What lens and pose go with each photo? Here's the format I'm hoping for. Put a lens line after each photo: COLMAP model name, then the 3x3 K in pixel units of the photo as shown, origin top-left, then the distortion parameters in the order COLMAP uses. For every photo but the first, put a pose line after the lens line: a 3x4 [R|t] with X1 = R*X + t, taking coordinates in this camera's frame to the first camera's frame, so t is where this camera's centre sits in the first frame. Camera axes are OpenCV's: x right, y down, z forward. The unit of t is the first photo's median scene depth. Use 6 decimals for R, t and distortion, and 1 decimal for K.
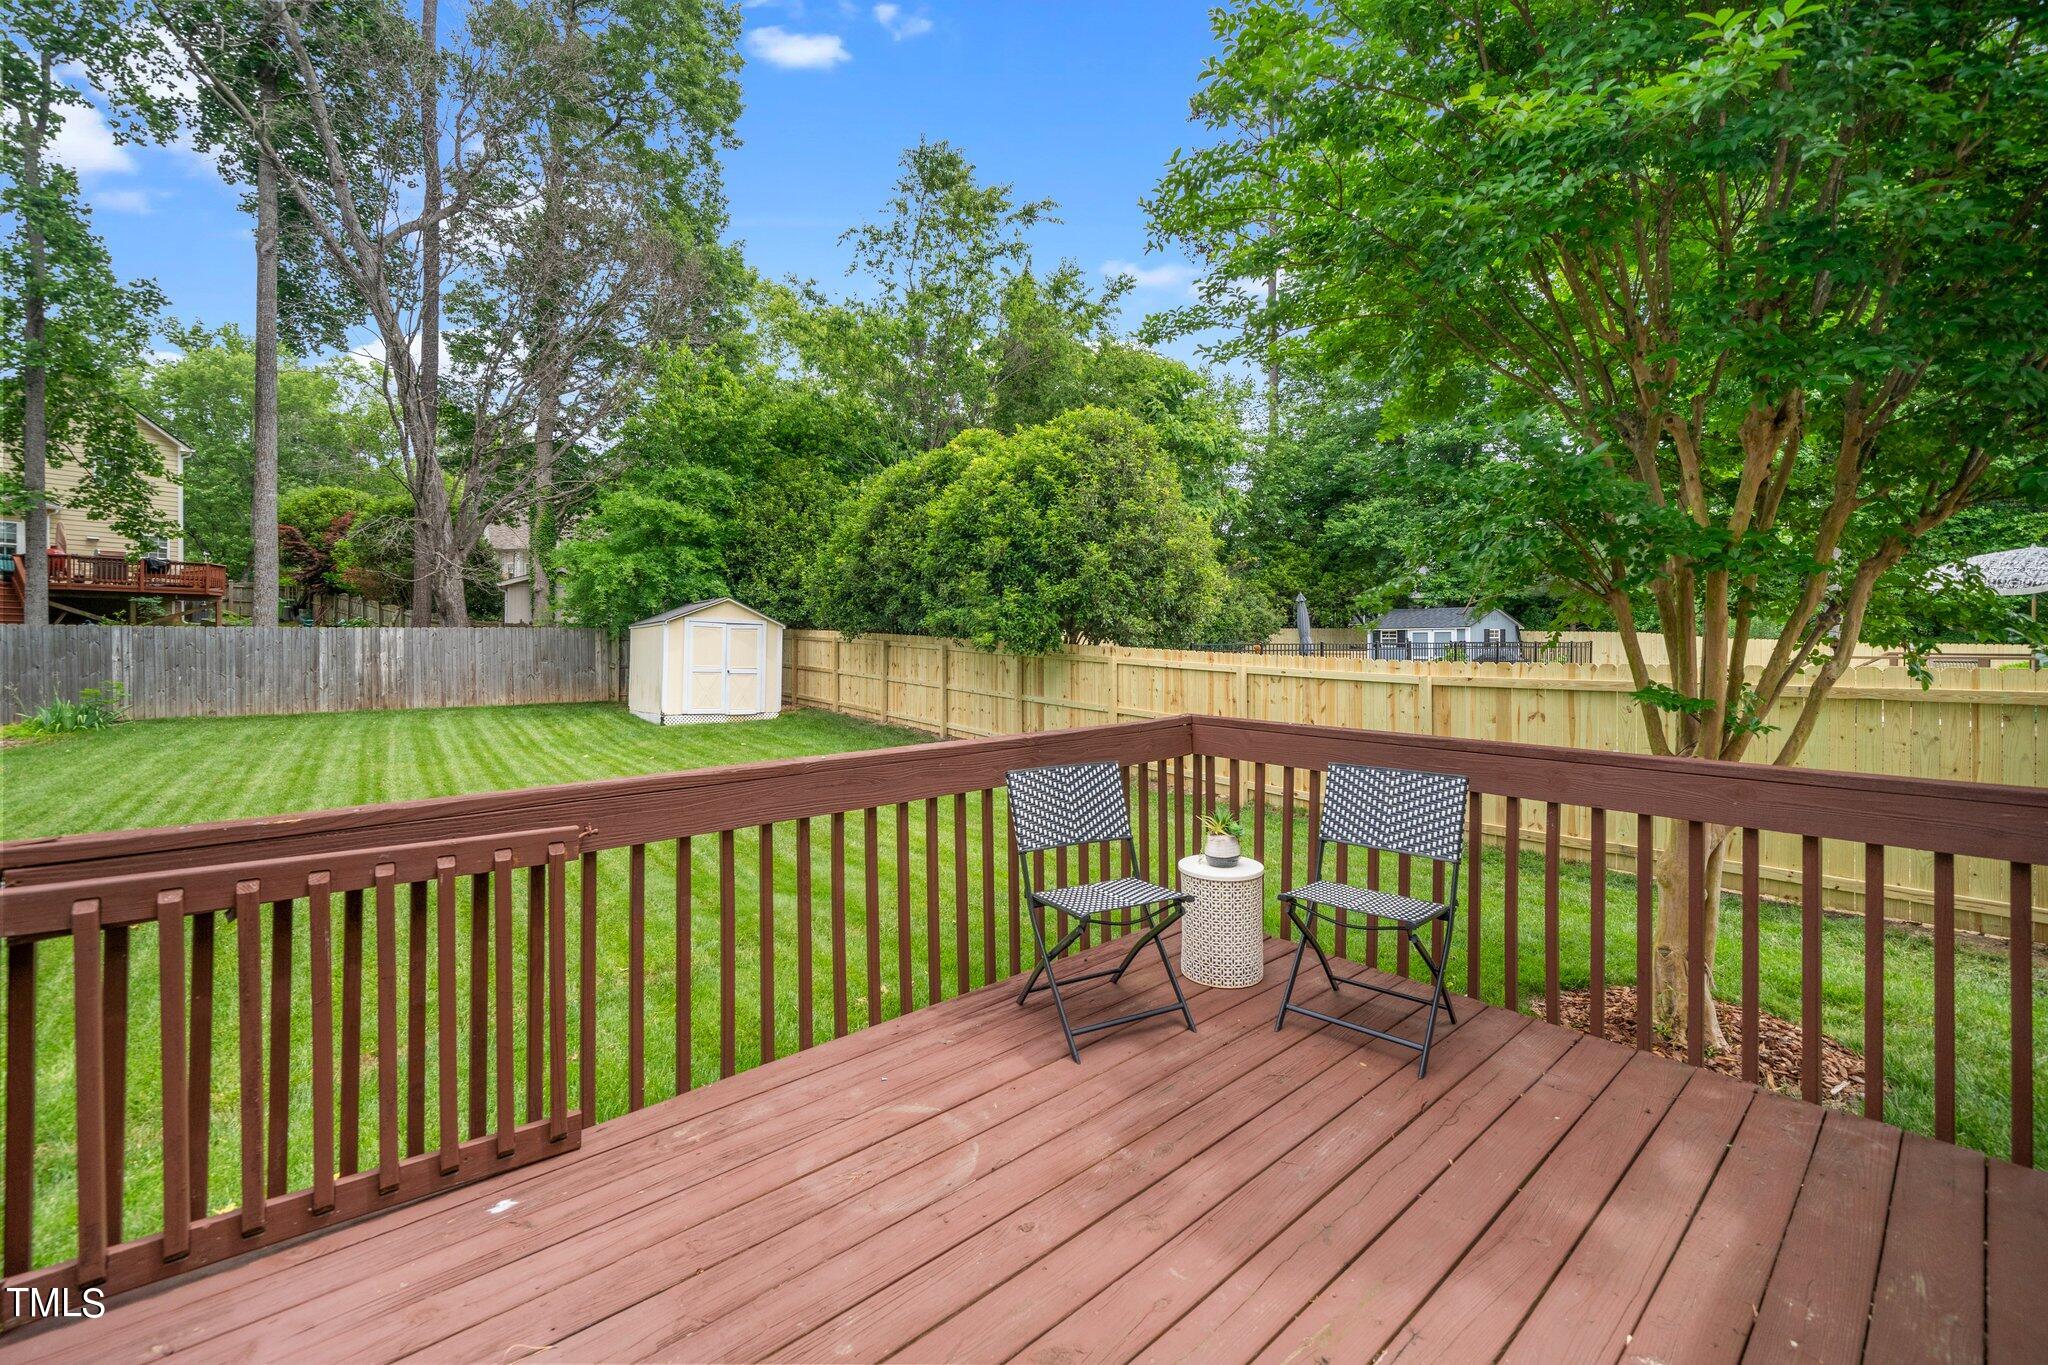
lens RADIAL K [[838.1, 0, 998.9], [0, 838.1, 655.2], [0, 0, 1]] dist [0.000011, -0.000382]
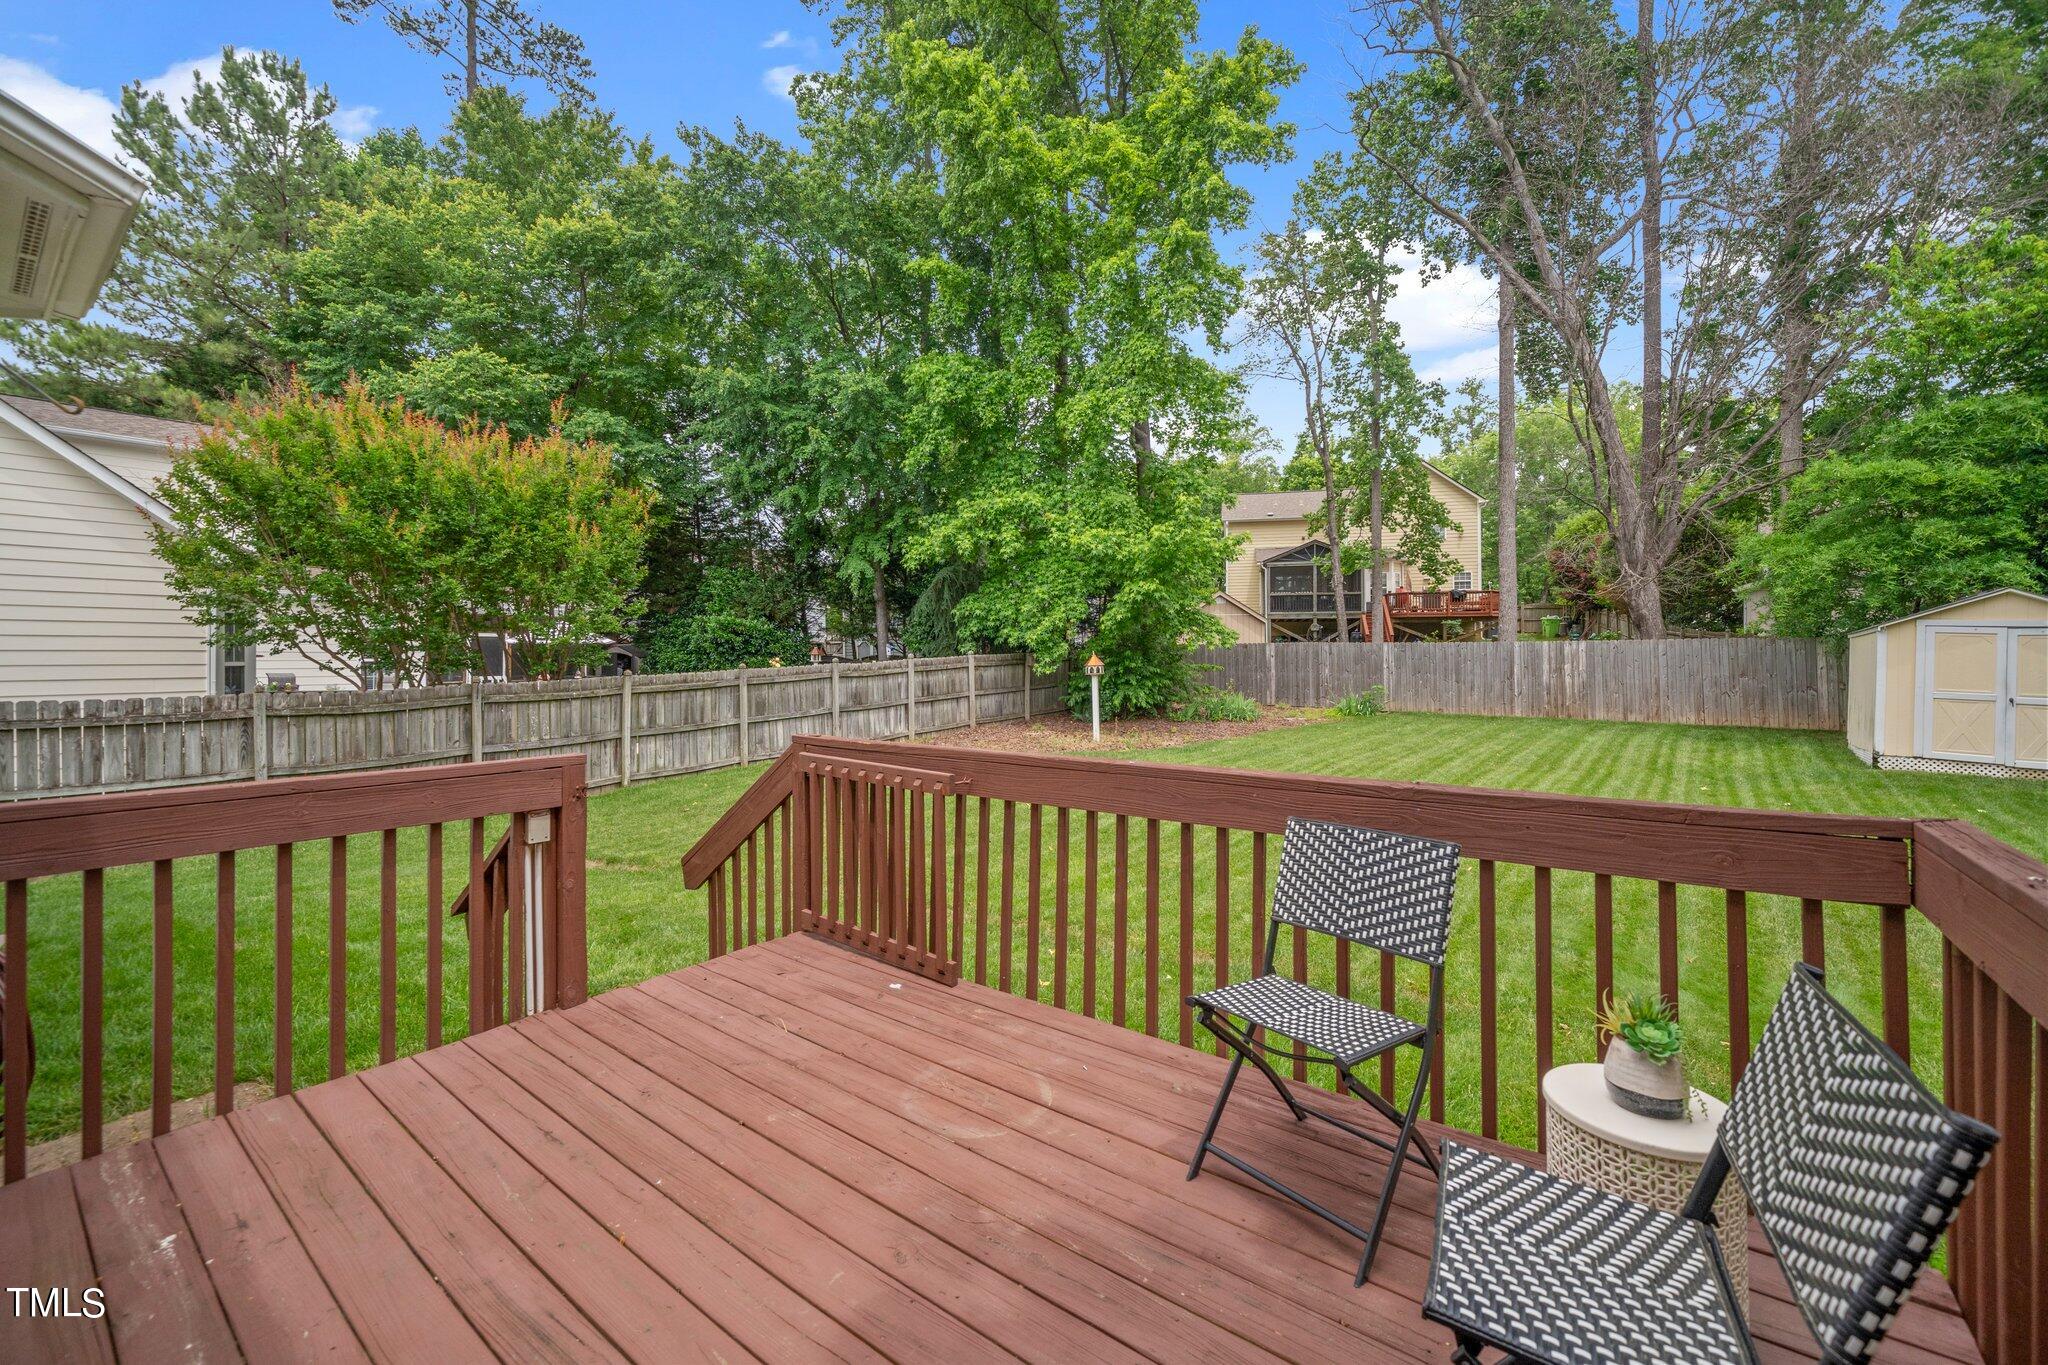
lens RADIAL K [[846.6, 0, 1061.0], [0, 846.6, 675.5], [0, 0, 1]] dist [-0.001674, -0.000141]
pose [[0.220584, 0.025077, -0.975046, 0.166264], [-0.016301, 0.999625, 0.022021, -0.002325], [0.975232, 0.011037, 0.220910, 0.136831]]
